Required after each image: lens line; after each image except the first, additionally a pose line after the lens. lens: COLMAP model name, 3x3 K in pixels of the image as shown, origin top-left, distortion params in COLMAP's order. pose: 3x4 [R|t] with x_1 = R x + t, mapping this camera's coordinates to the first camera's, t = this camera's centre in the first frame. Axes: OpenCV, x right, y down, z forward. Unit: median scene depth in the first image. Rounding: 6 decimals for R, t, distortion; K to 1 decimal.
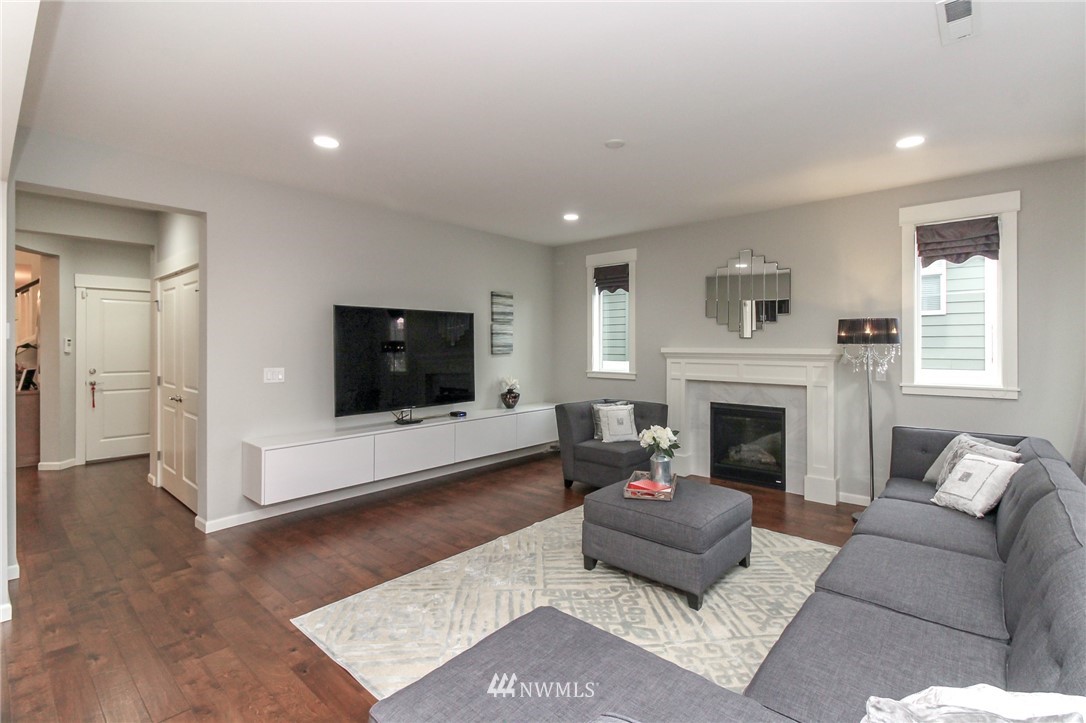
lens RADIAL K [[503.0, 0, 540.4], [0, 503.0, 342.1], [0, 0, 1]] dist [-0.000039, -0.000839]
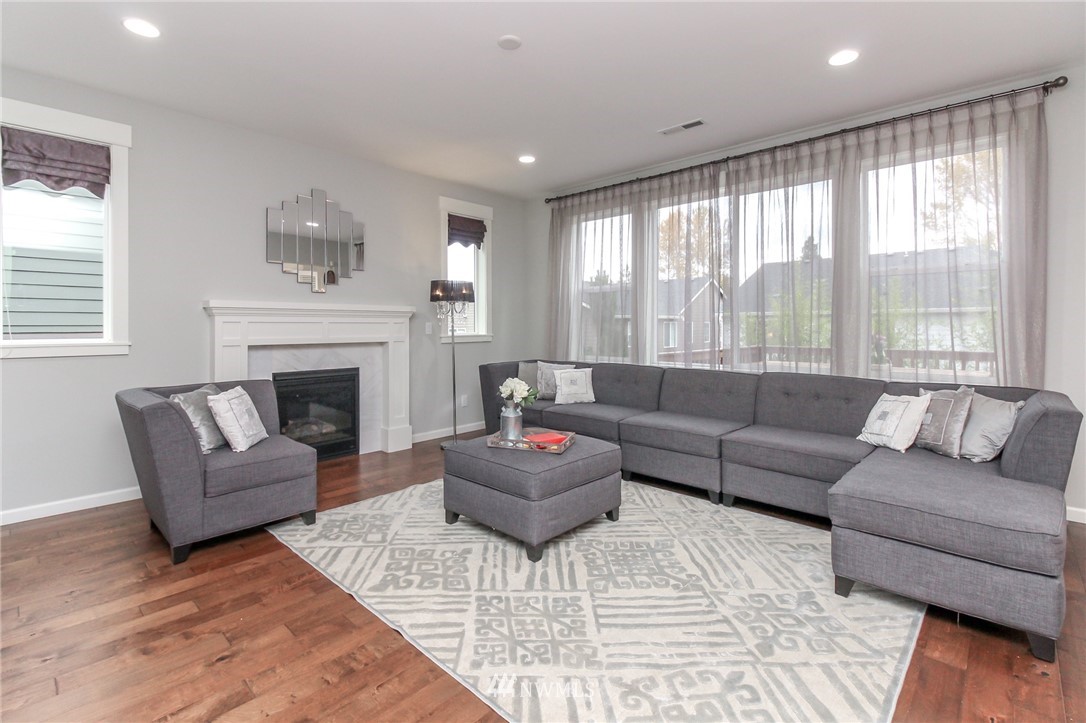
lens RADIAL K [[486.2, 0, 554.7], [0, 486.2, 332.4], [0, 0, 1]] dist [-0.134809, 0.073426]
pose [[-0.012097, -0.006597, 0.999905, -0.458346], [-0.000654, 0.999978, 0.006590, 0.062321], [-0.999927, -0.000574, -0.012101, 0.697010]]
